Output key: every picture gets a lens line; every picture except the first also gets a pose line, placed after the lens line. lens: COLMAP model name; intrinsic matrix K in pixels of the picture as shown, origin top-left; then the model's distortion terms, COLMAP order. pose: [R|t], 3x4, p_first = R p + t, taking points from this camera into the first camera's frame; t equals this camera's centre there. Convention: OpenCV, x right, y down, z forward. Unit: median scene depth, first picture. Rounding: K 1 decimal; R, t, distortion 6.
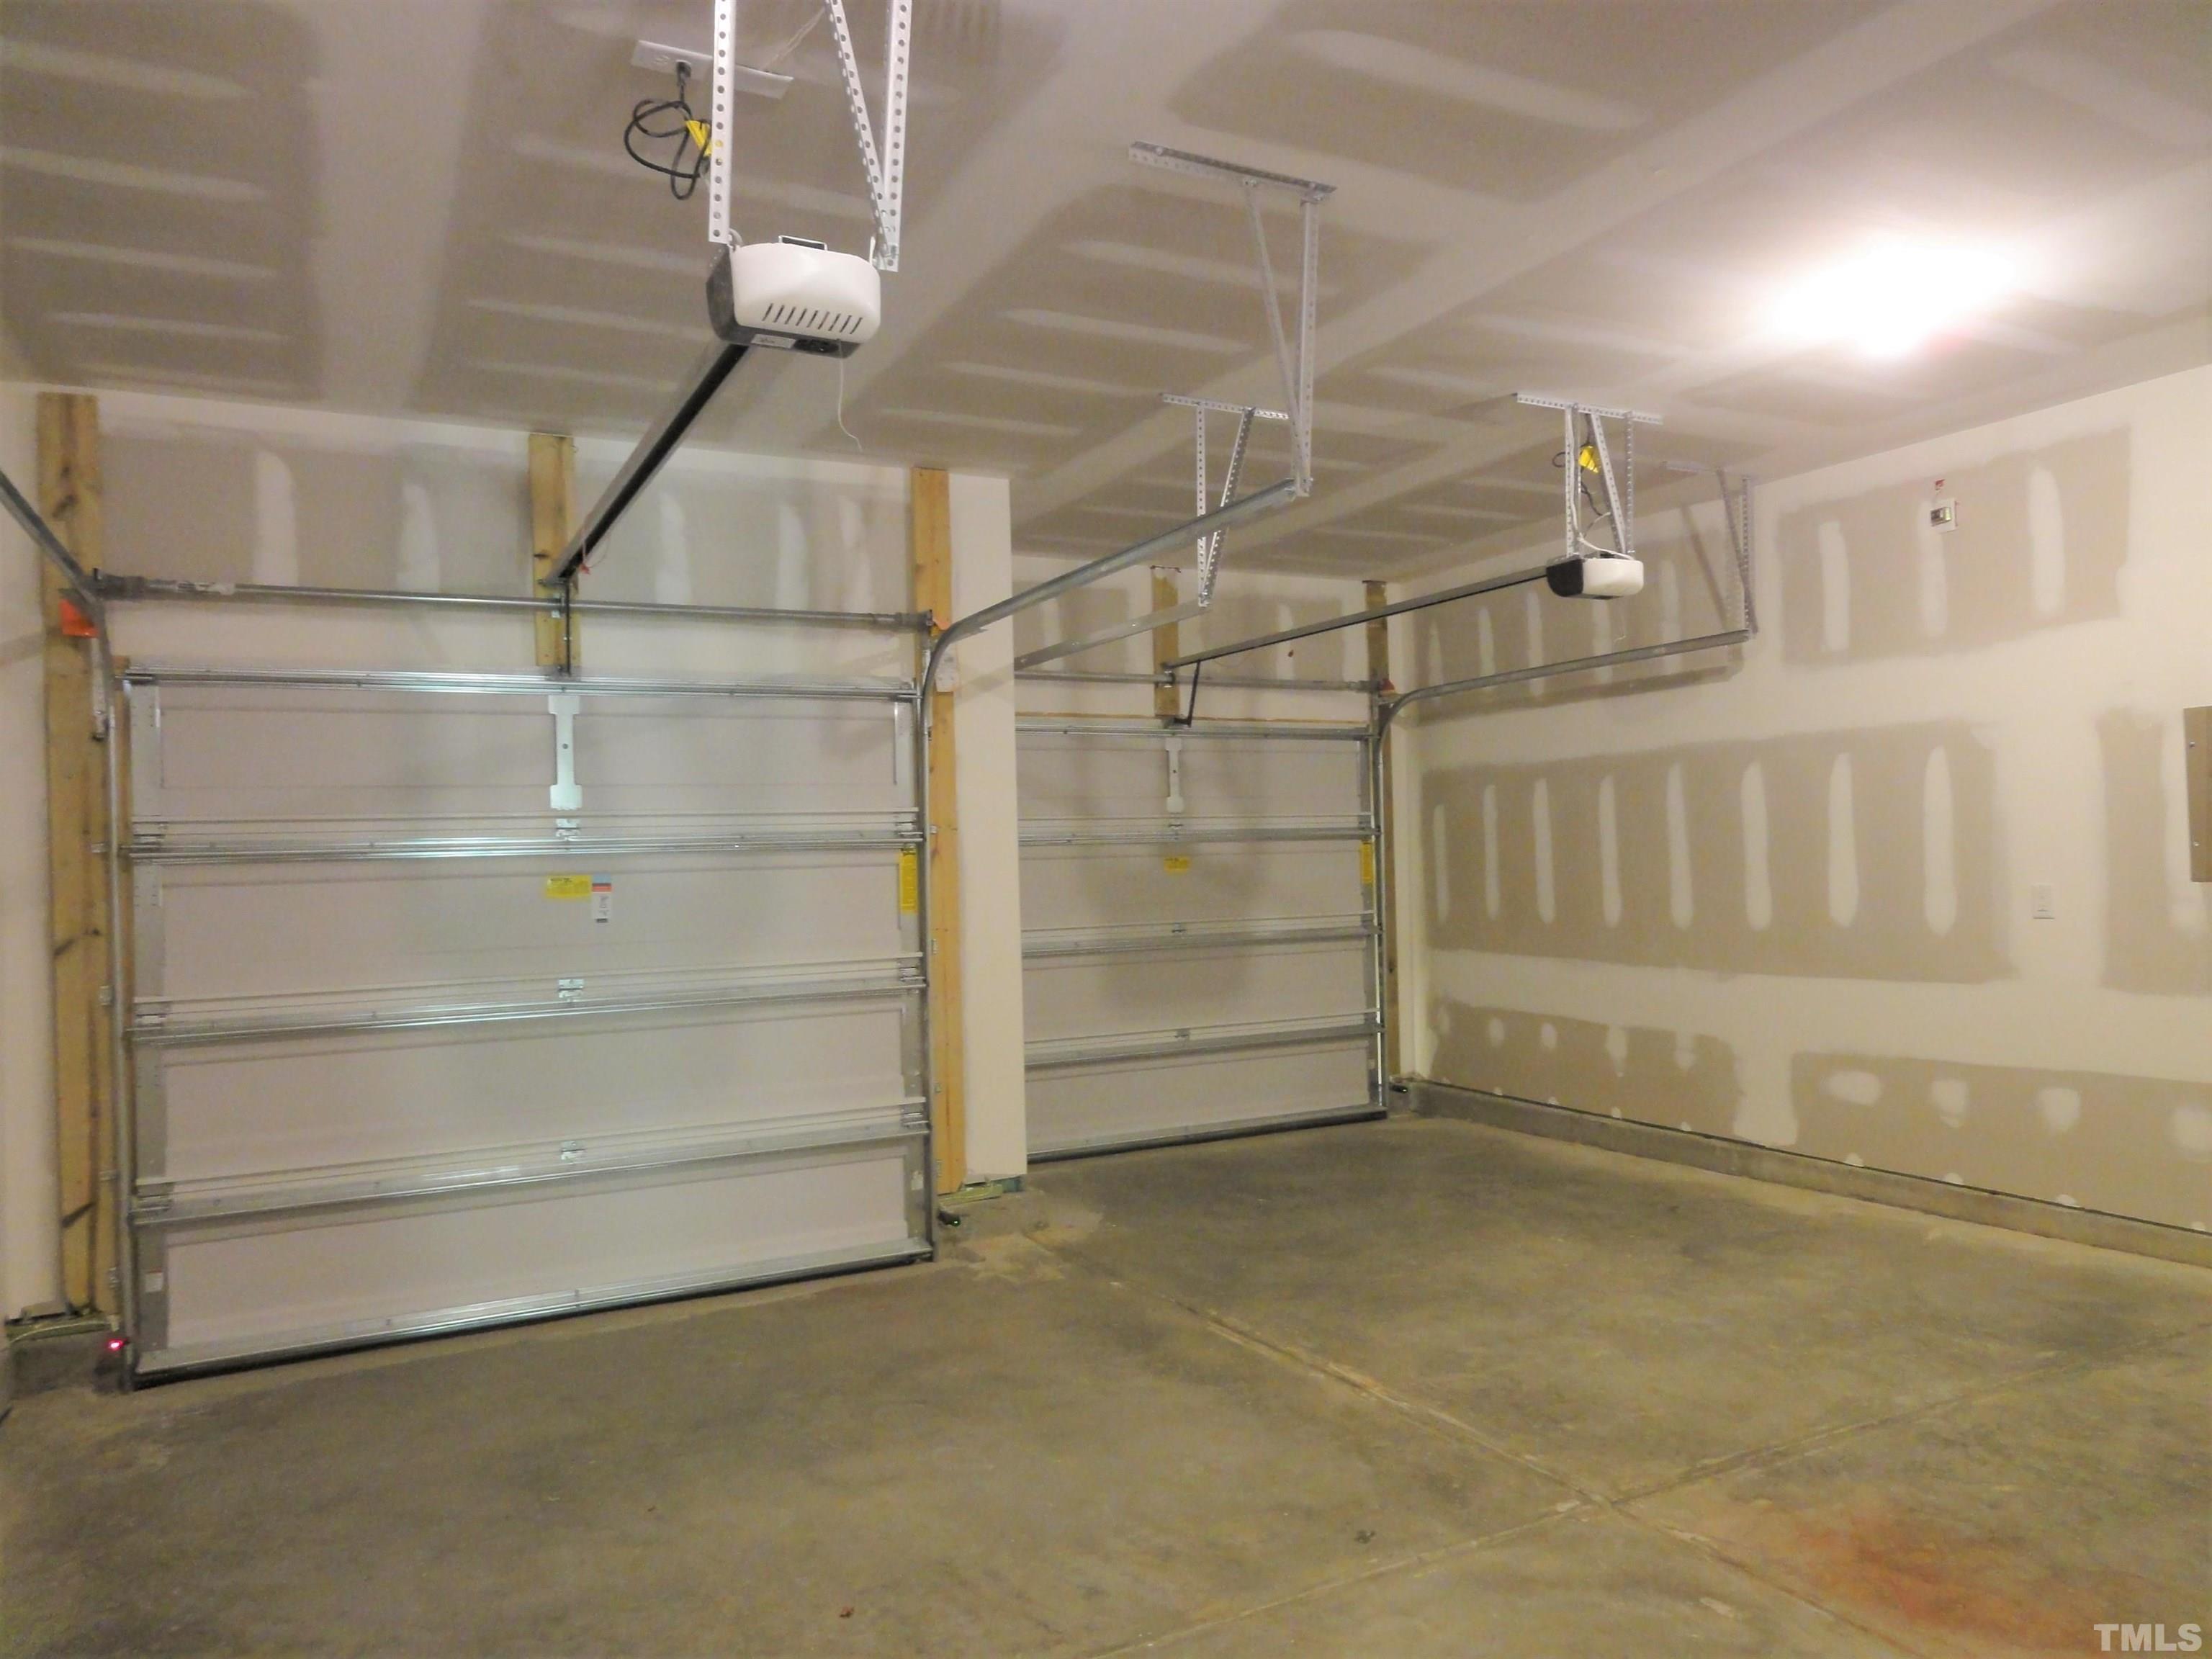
lens RADIAL K [[1485.9, 0, 1074.2], [0, 1485.9, 832.1], [0, 0, 1]] dist [-0.005112, 0.010692]
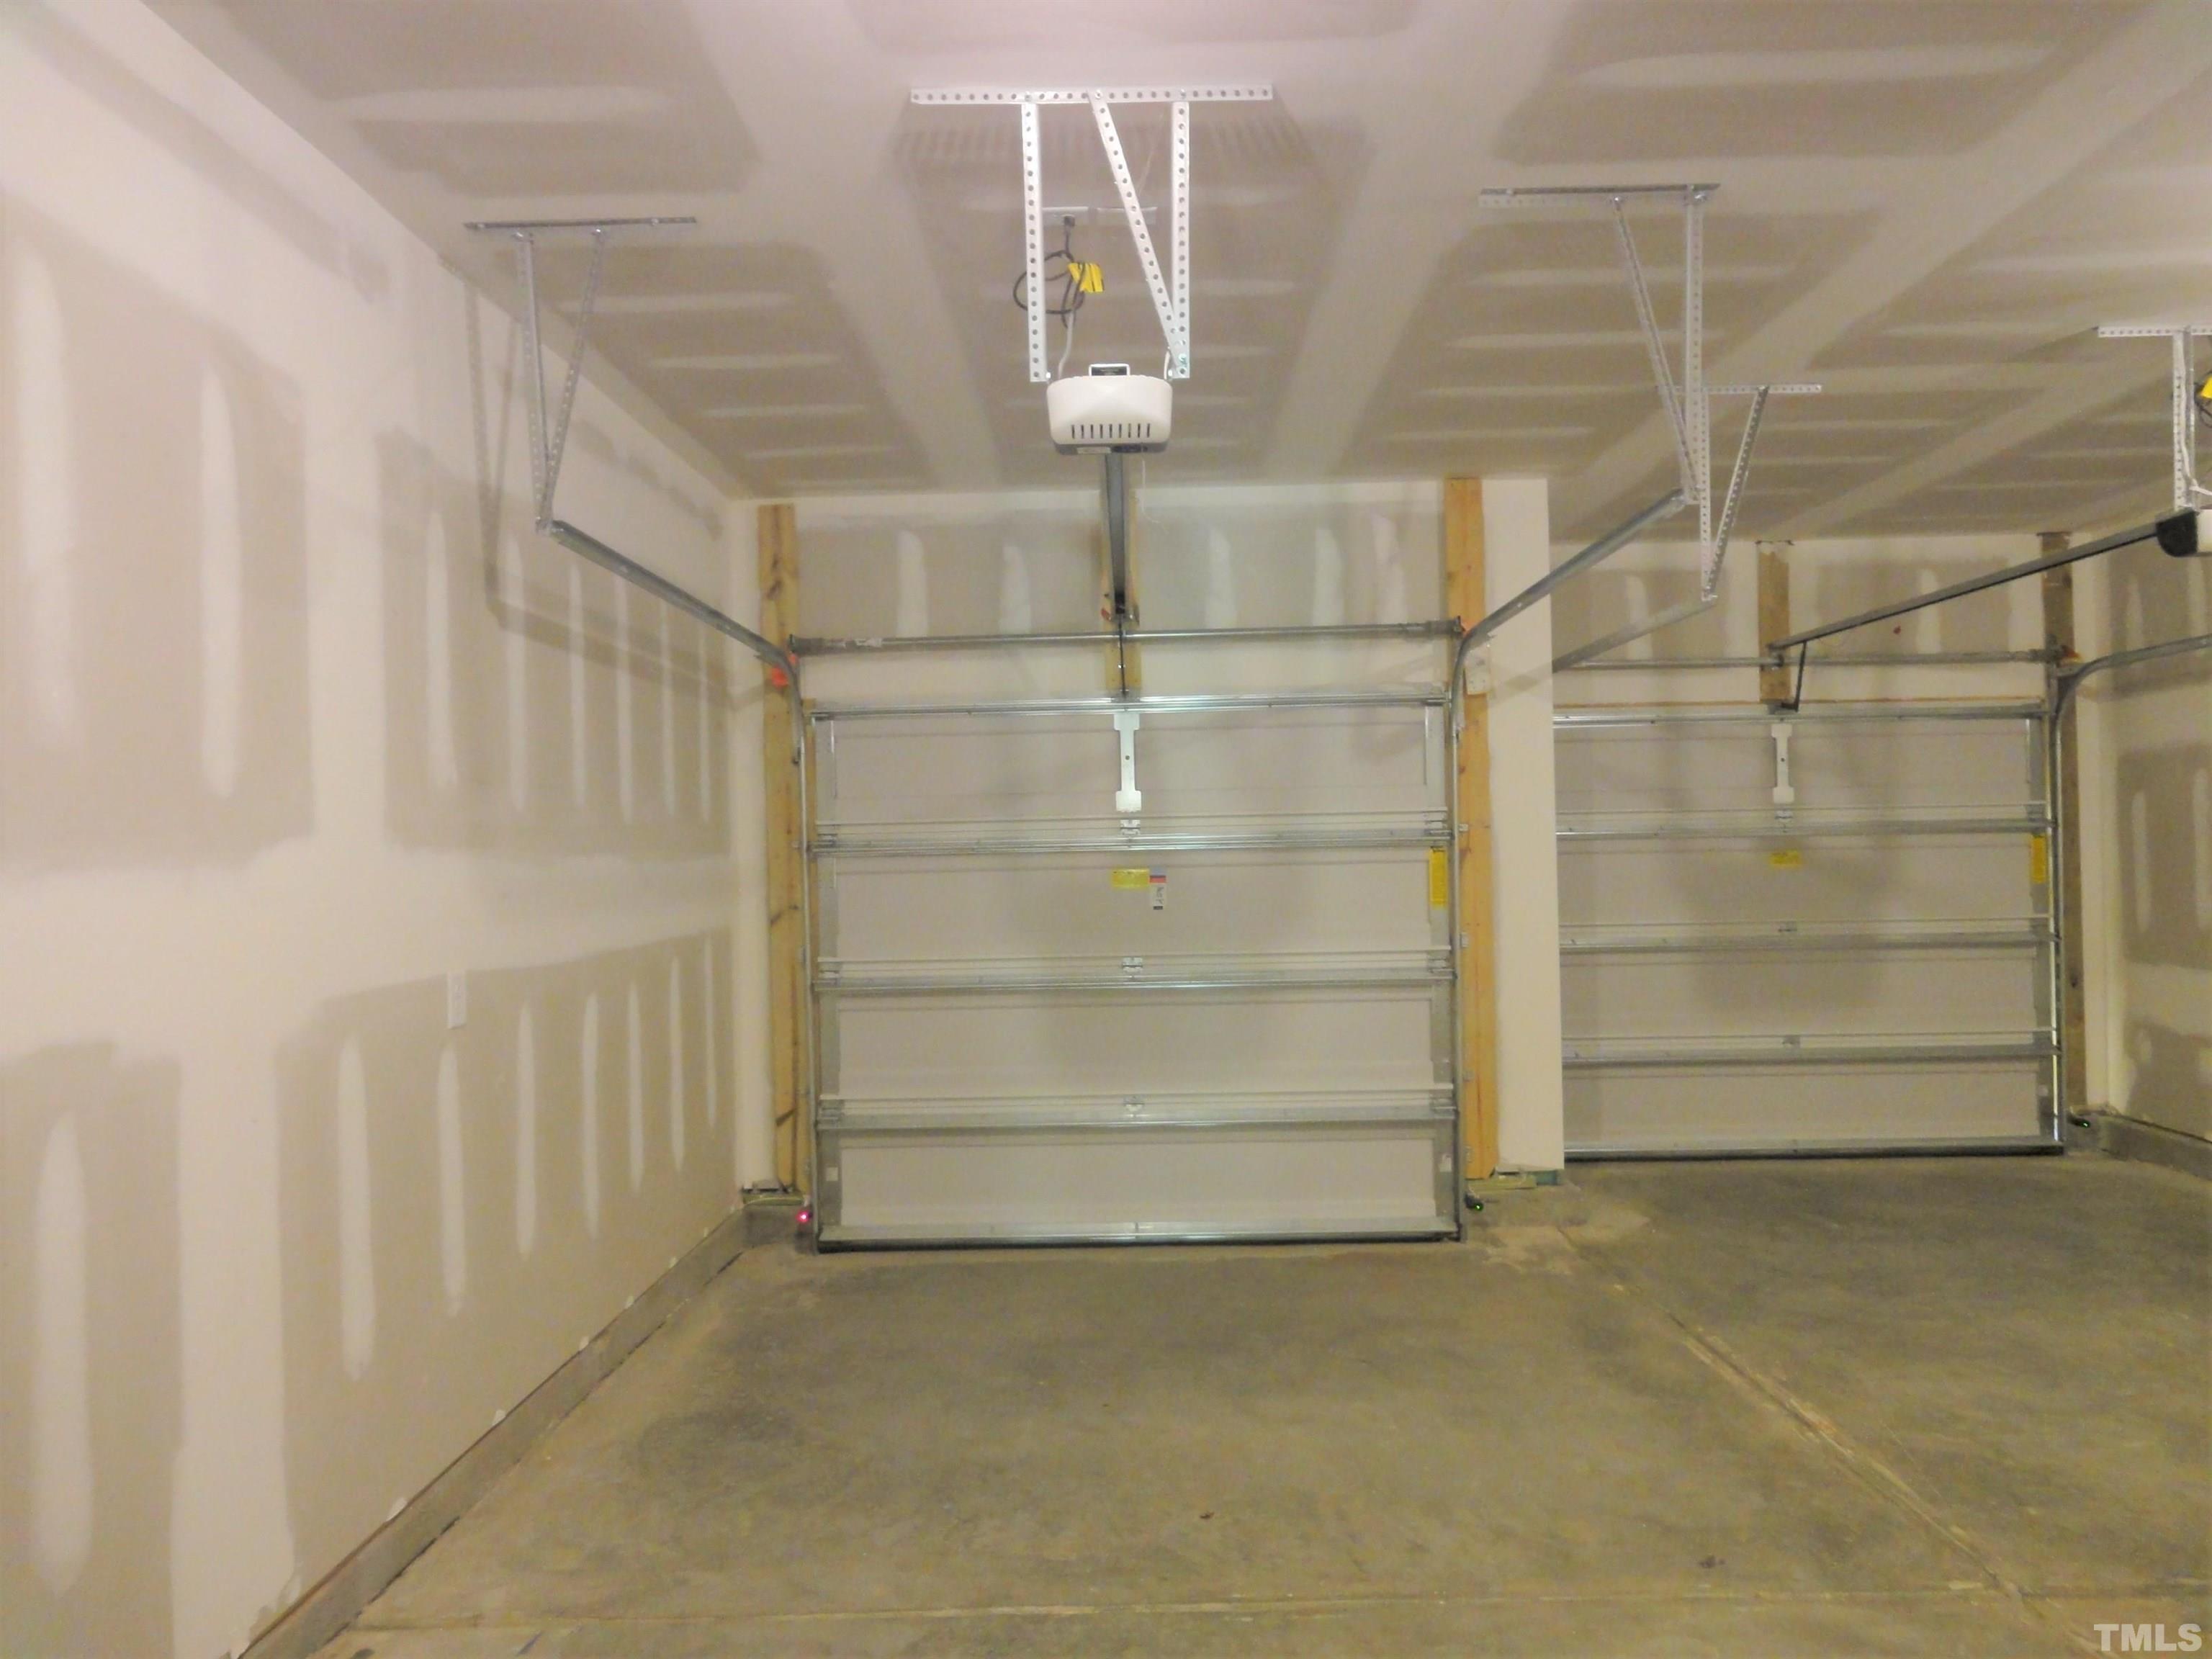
lens RADIAL K [[1491.1, 0, 1106.0], [0, 1491.1, 829.5], [0, 0, 1]] dist [-0.008557, 0.011972]
pose [[0.879043, 0.003641, -0.476729, 0.201494], [0.005049, 0.999844, 0.016947, -0.021559], [0.476717, -0.017304, 0.878887, -0.036946]]
